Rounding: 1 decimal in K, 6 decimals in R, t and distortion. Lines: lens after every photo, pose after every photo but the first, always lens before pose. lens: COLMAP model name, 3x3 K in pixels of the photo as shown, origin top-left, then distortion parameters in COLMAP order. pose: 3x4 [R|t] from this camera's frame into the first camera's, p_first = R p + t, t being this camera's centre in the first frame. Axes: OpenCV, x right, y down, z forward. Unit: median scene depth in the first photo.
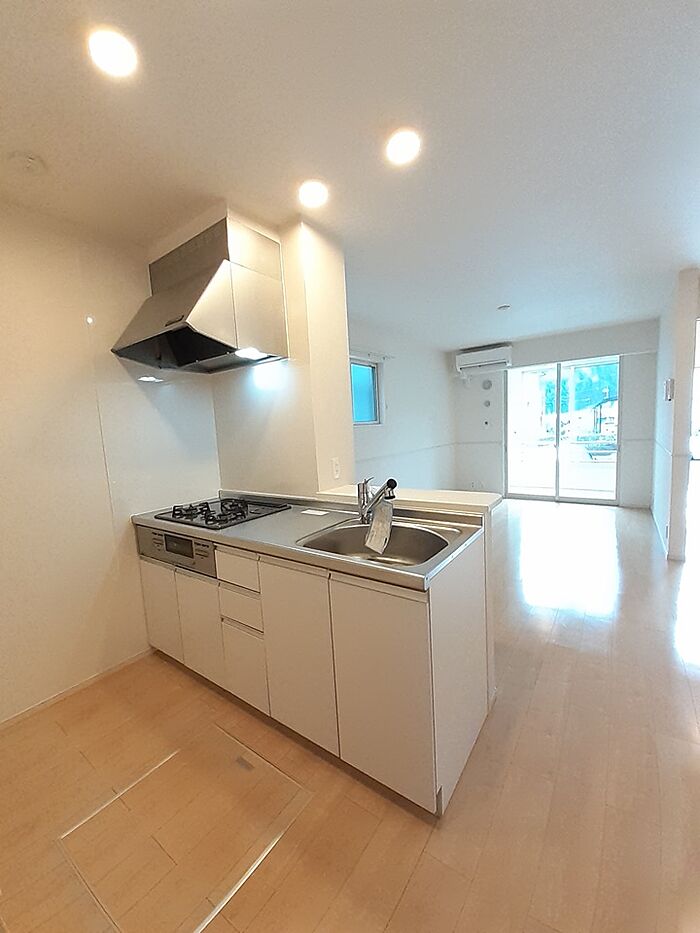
lens RADIAL K [[375.4, 0, 350.0], [0, 375.4, 466.5], [0, 0, 1]] dist [-0.000280, -0.000184]
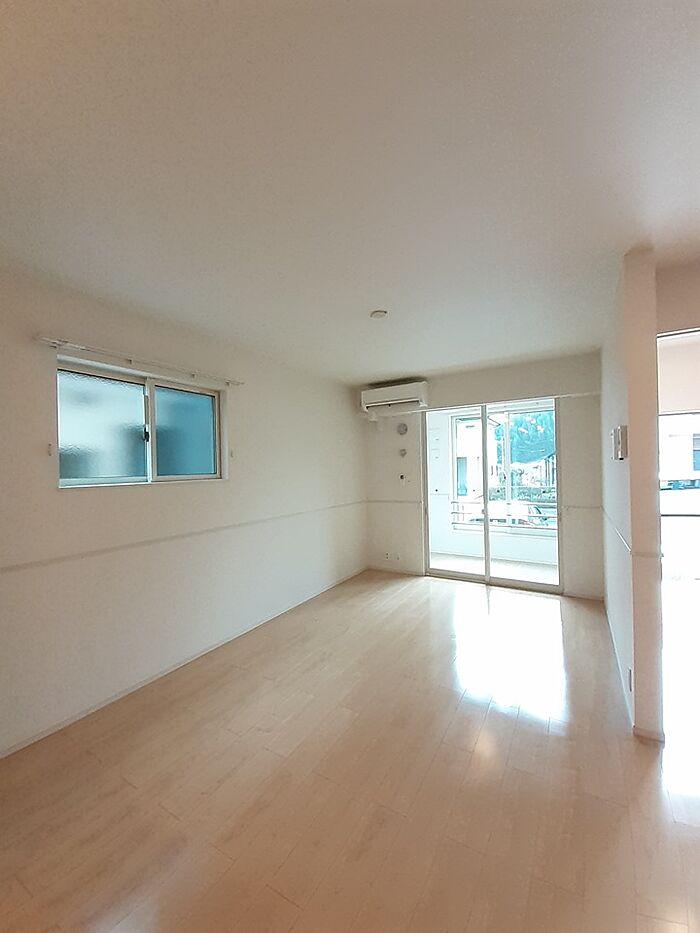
lens RADIAL K [[375.4, 0, 350.0], [0, 375.4, 466.5], [0, 0, 1]] dist [-0.000280, -0.000184]
pose [[0.995866, 0.029979, 0.085739, 0.210886], [-0.020291, 0.993533, -0.111714, -0.053451], [-0.088534, 0.109513, 0.990035, 0.256735]]
